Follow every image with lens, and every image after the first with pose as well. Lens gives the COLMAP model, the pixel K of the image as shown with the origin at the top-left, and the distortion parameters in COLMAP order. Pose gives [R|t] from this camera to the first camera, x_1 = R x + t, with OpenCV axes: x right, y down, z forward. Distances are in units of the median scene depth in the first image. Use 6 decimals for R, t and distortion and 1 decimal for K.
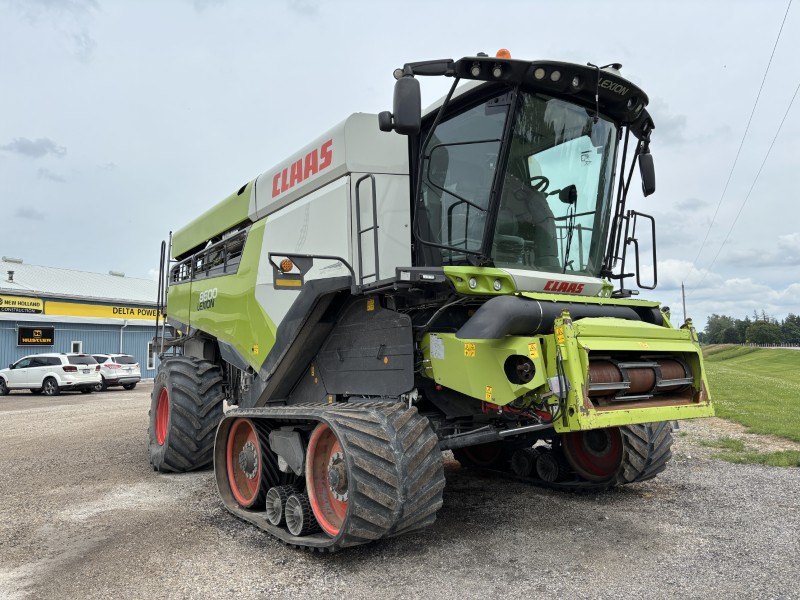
lens RADIAL K [[595.5, 0, 400.0], [0, 595.5, 300.0], [0, 0, 1]] dist [0.067900, -0.087968]
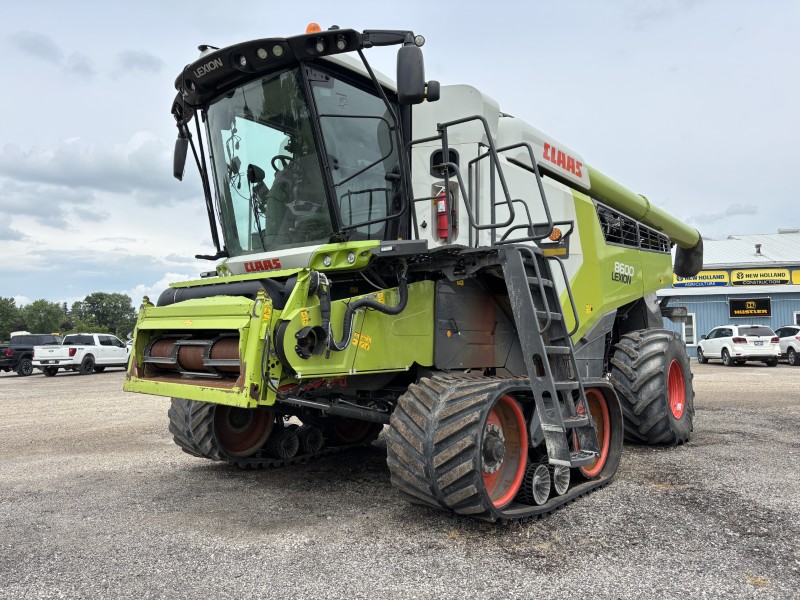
lens RADIAL K [[608.5, 0, 400.0], [0, 608.5, 300.0], [0, 0, 1]] dist [-0.001991, -0.001565]
pose [[0.257410, -0.046101, -0.965202, 1.357039], [0.094130, 0.995307, -0.022435, 0.083627], [0.961706, -0.085080, 0.260542, 0.977154]]
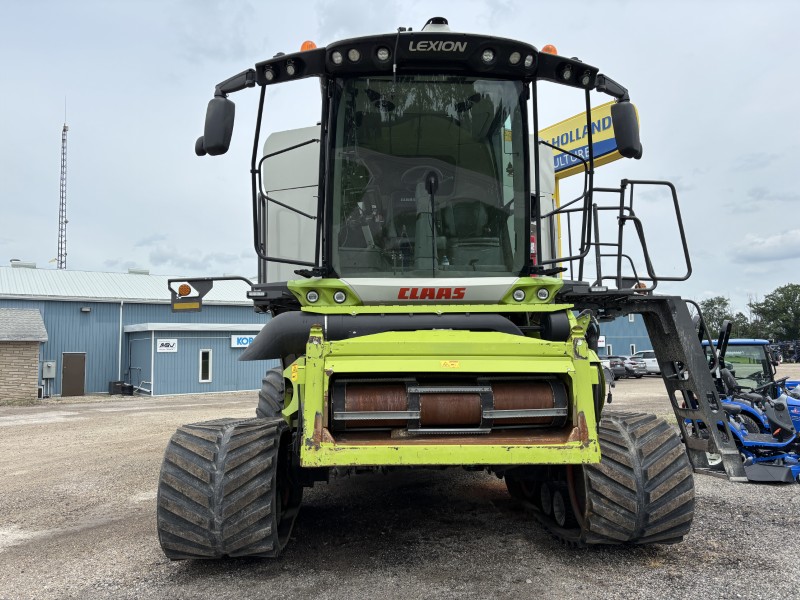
lens RADIAL K [[595.5, 0, 400.0], [0, 595.5, 300.0], [0, 0, 1]] dist [0.067900, -0.087968]
pose [[0.849491, -0.052734, -0.524961, 0.694225], [0.051888, 0.998519, -0.016338, -0.001119], [0.525045, -0.013360, 0.850970, 0.267536]]
